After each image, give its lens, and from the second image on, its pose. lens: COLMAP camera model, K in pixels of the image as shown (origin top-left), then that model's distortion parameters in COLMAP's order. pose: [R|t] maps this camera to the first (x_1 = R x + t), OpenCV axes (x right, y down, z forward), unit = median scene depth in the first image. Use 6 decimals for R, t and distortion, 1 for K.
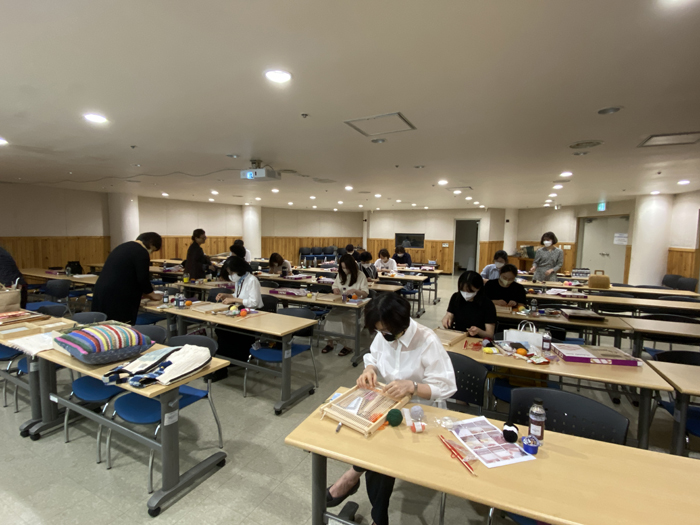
lens RADIAL K [[326.9, 0, 350.0], [0, 326.9, 262.5], [0, 0, 1]] dist [0.140335, 0.000002]
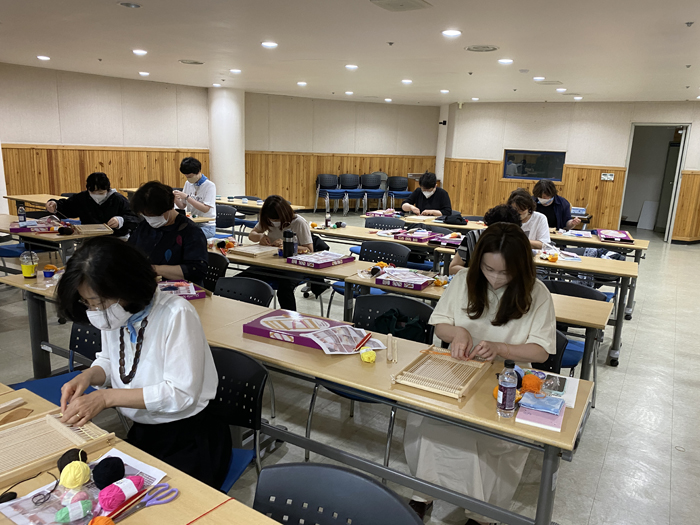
lens RADIAL K [[531.9, 0, 350.0], [0, 531.9, 262.5], [0, 0, 1]] dist [0.028295, -0.002651]
pose [[0.996374, 0.038075, -0.076090, -0.033624], [-0.028238, 0.991576, 0.126414, -0.015447], [0.080262, -0.123807, 0.989055, 0.161784]]
